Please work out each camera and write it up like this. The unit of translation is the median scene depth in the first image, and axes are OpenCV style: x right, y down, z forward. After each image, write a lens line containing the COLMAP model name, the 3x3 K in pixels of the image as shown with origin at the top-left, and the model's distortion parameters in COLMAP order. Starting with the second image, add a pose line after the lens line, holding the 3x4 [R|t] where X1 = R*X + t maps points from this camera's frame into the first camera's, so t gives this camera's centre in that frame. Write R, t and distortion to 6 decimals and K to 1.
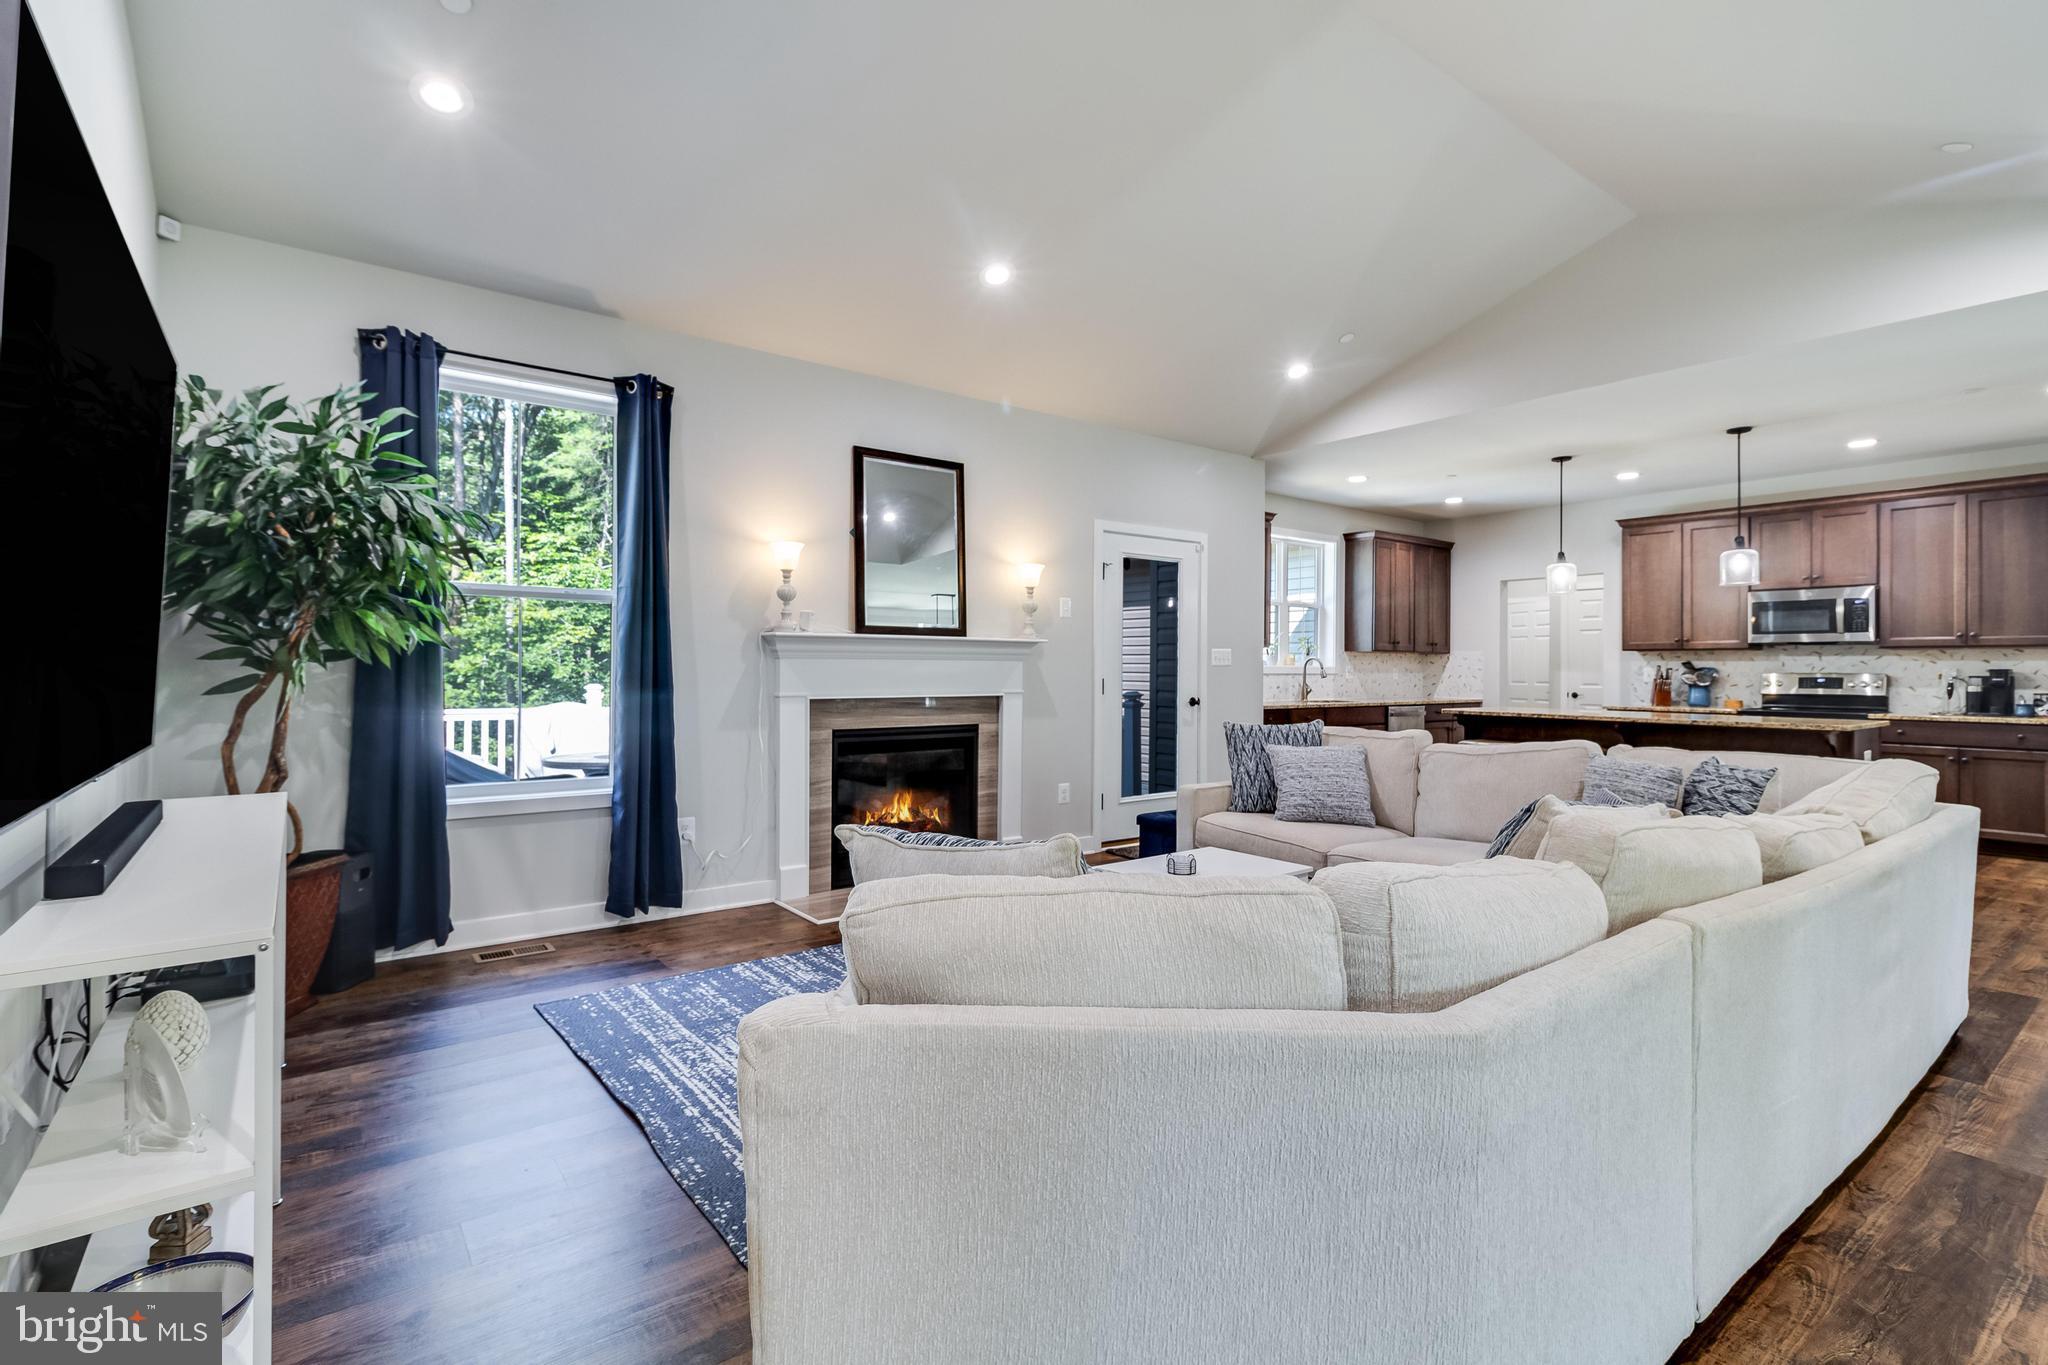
lens RADIAL K [[946.4, 0, 1029.0], [0, 946.4, 664.8], [0, 0, 1]] dist [0.011166, -0.001691]
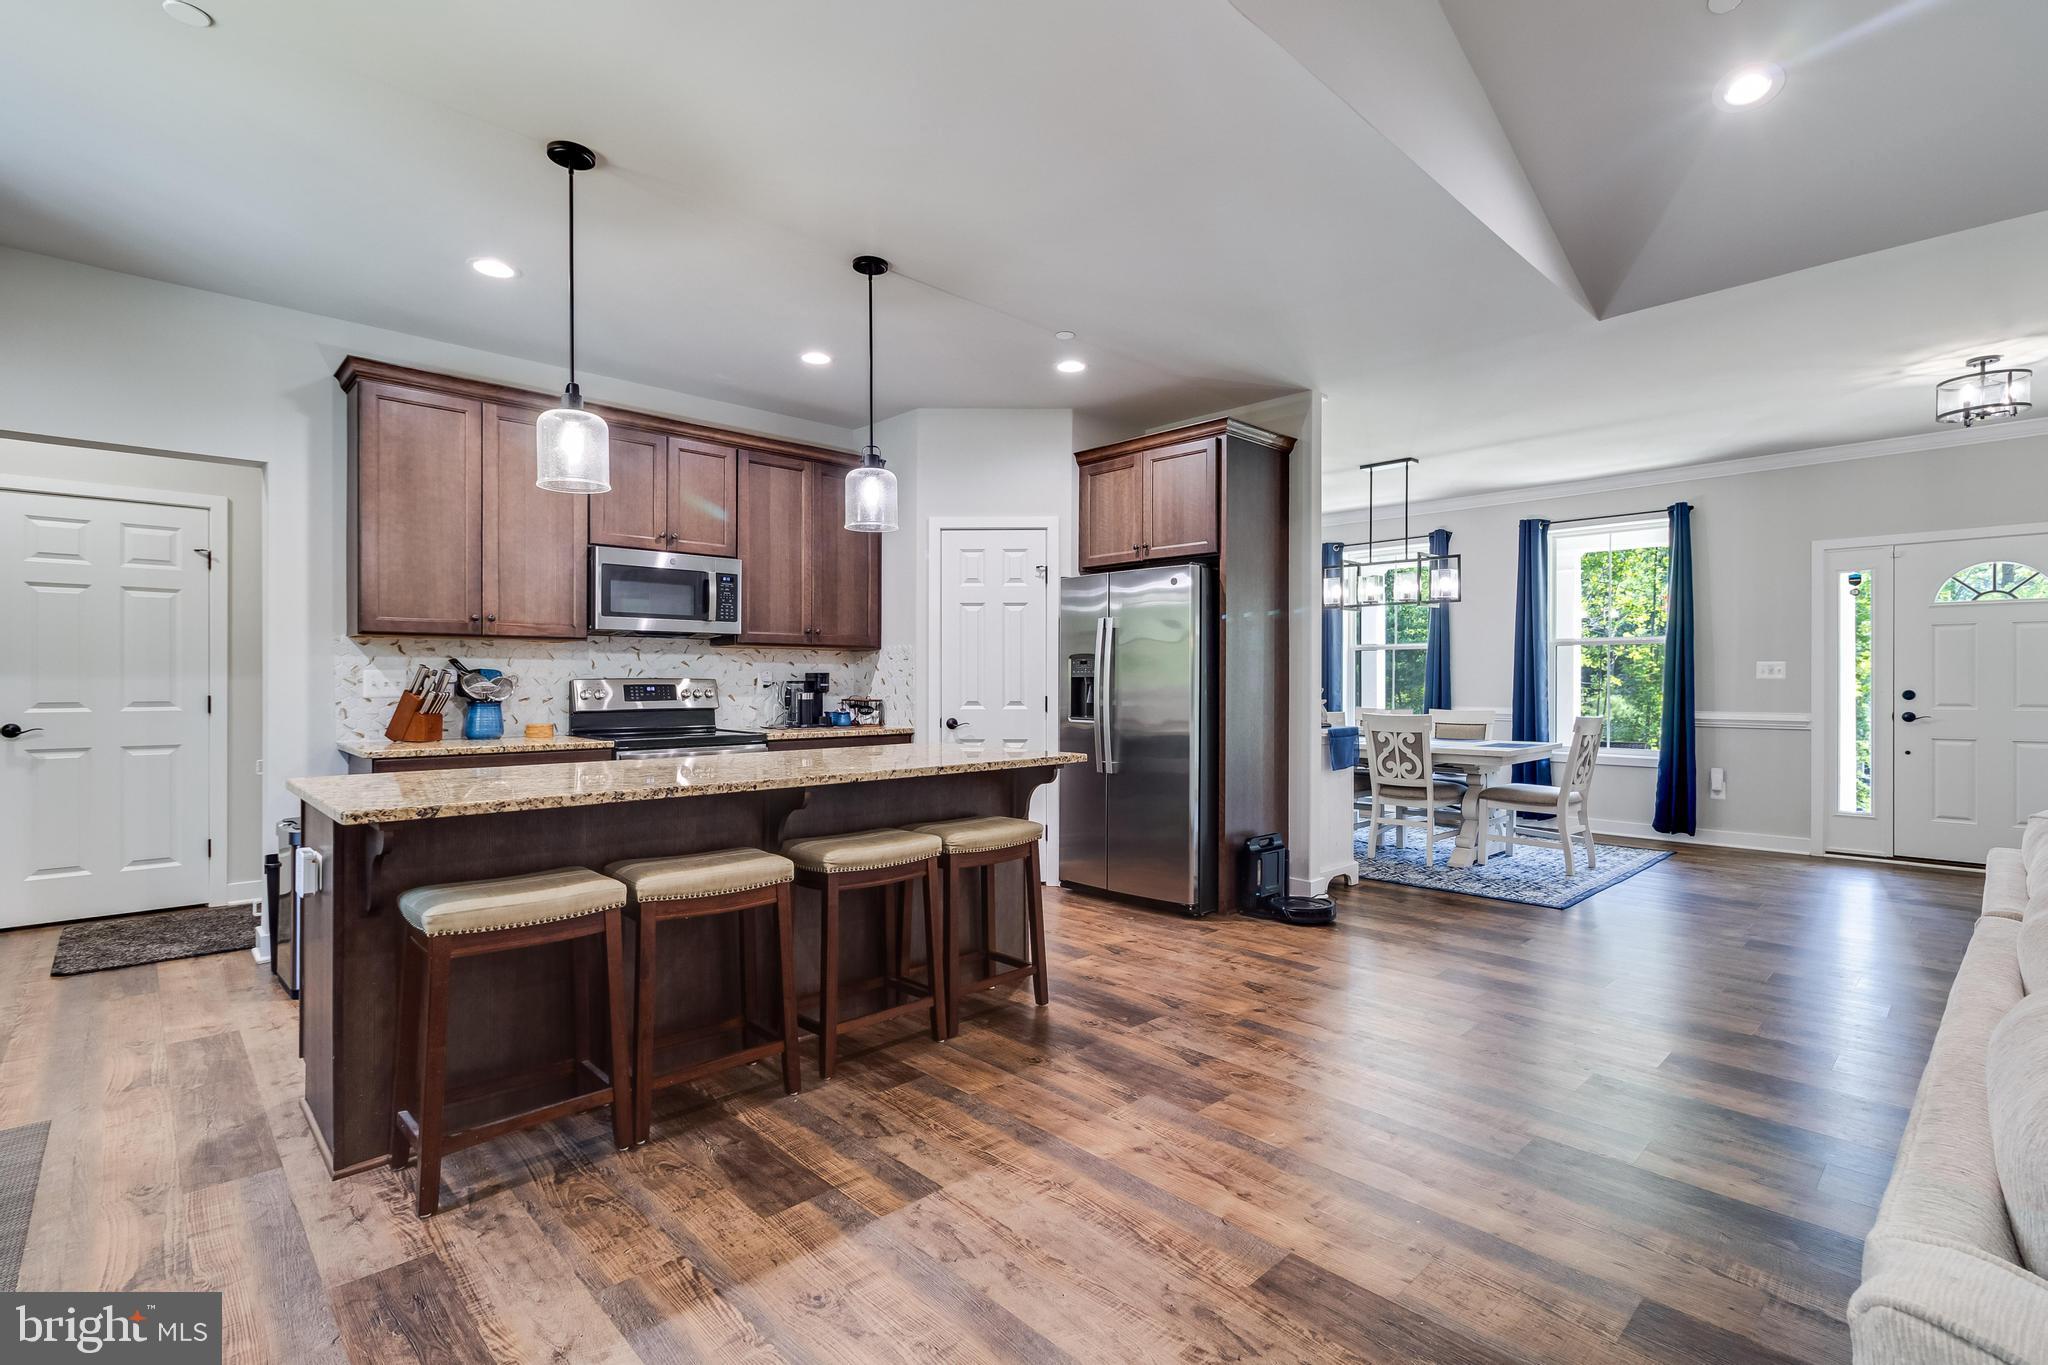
lens RADIAL K [[946.7, 0, 1024.9], [0, 946.7, 679.8], [0, 0, 1]] dist [0.001927, -0.000220]
pose [[-0.103482, -0.005947, 0.994614, 0.143432], [-0.005832, 0.999969, 0.005373, 0.005169], [-0.994614, -0.005244, -0.103514, 0.895453]]
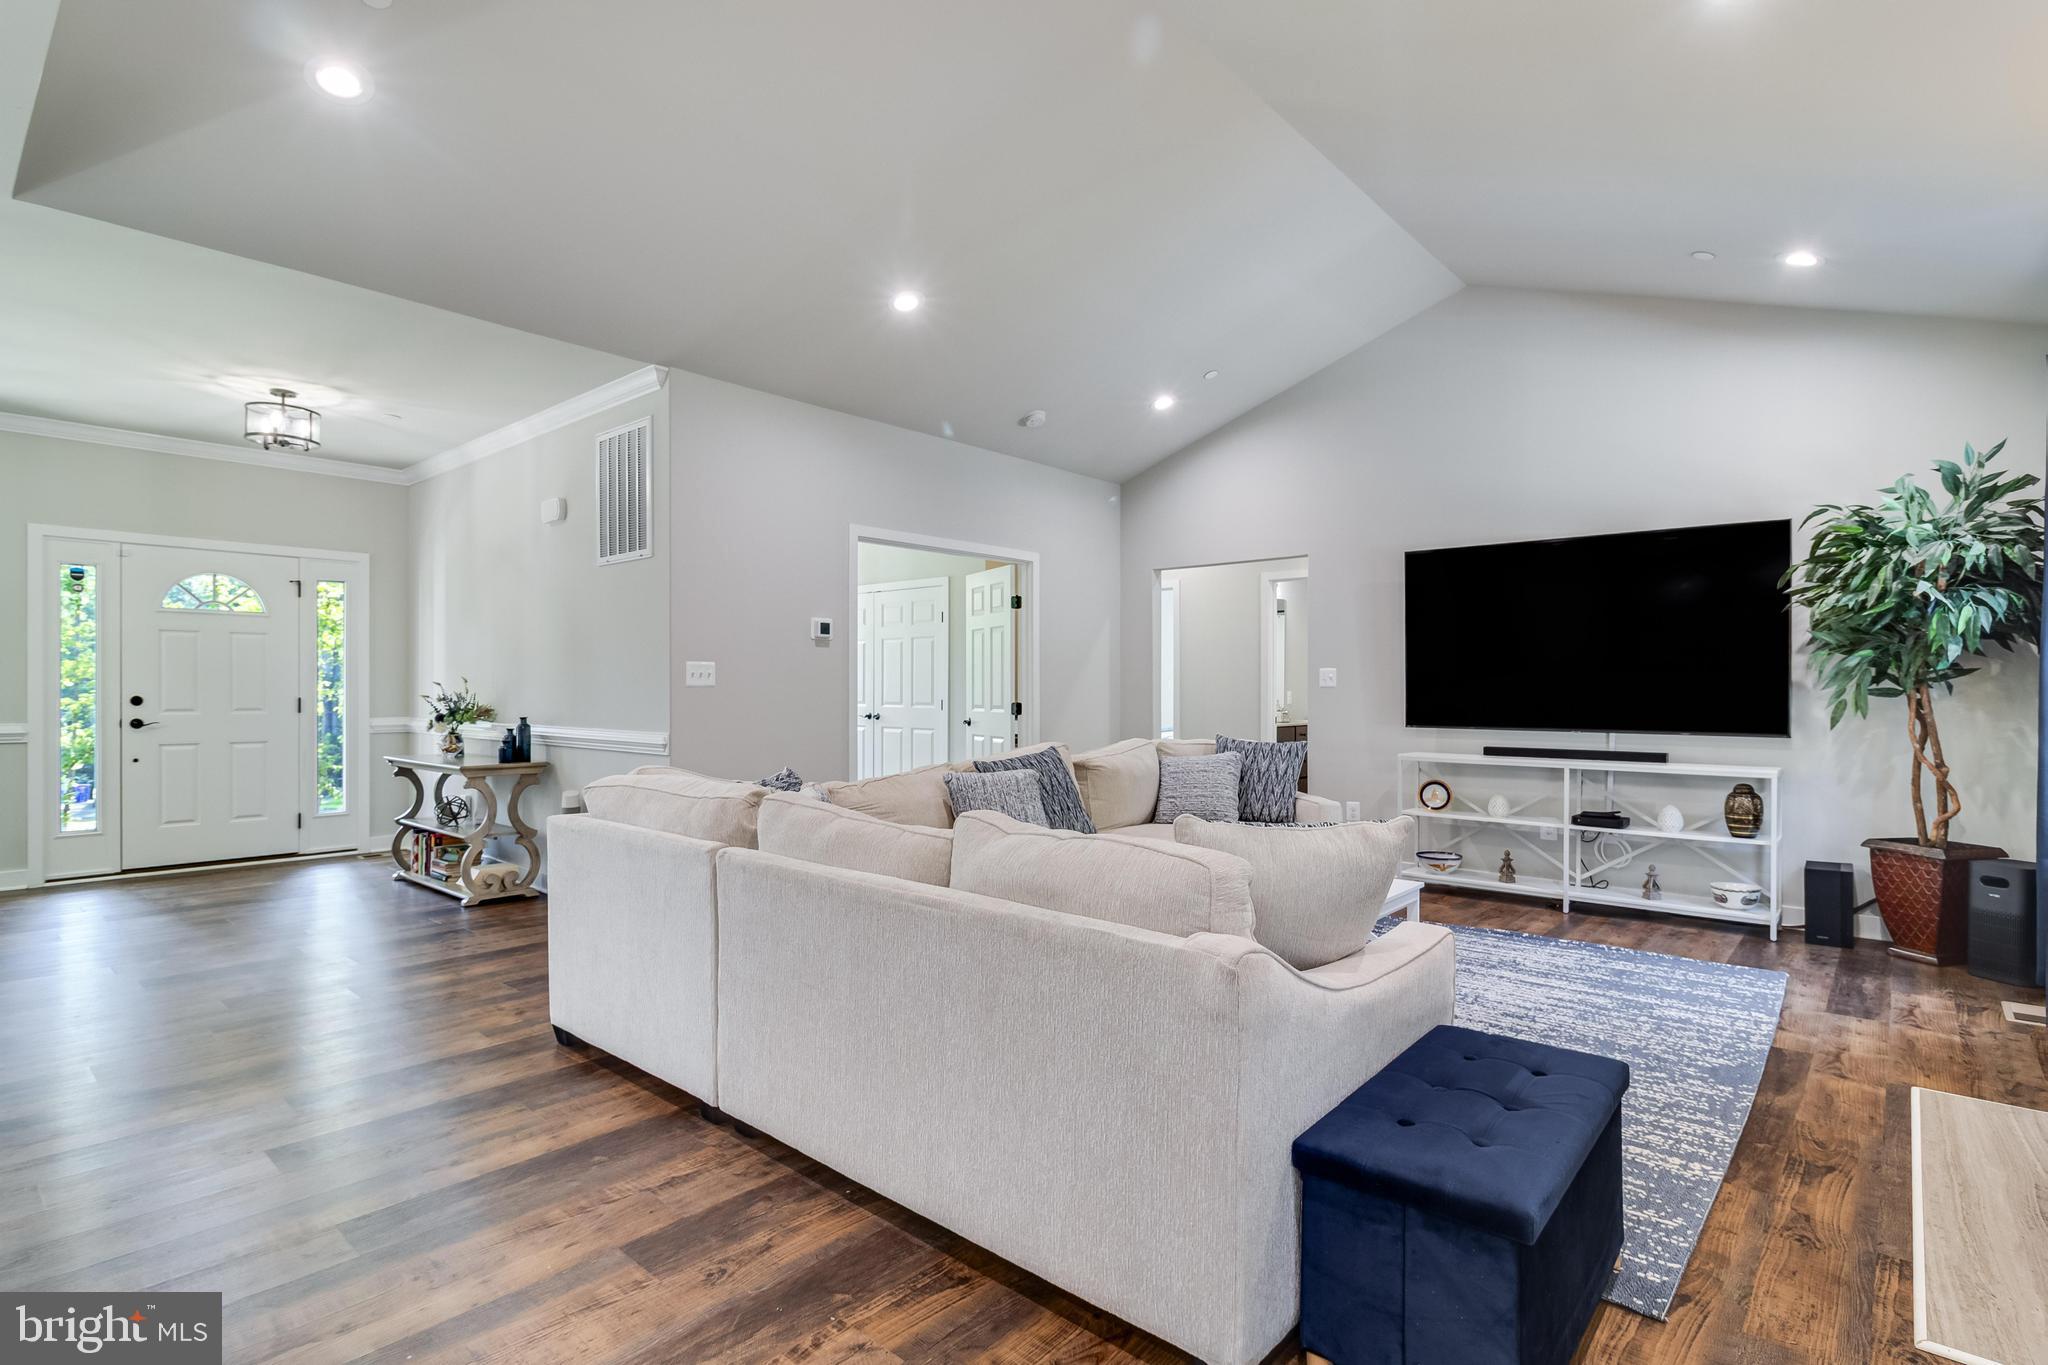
lens RADIAL K [[1000.9, 0, 1028.0], [0, 1000.9, 698.6], [0, 0, 1]] dist [-0.003940, -0.000583]
pose [[-0.981556, -0.007340, -0.191035, 0.330635], [-0.008449, 0.999952, 0.004987, 0.006106], [0.190989, 0.006509, -0.981571, 1.024856]]
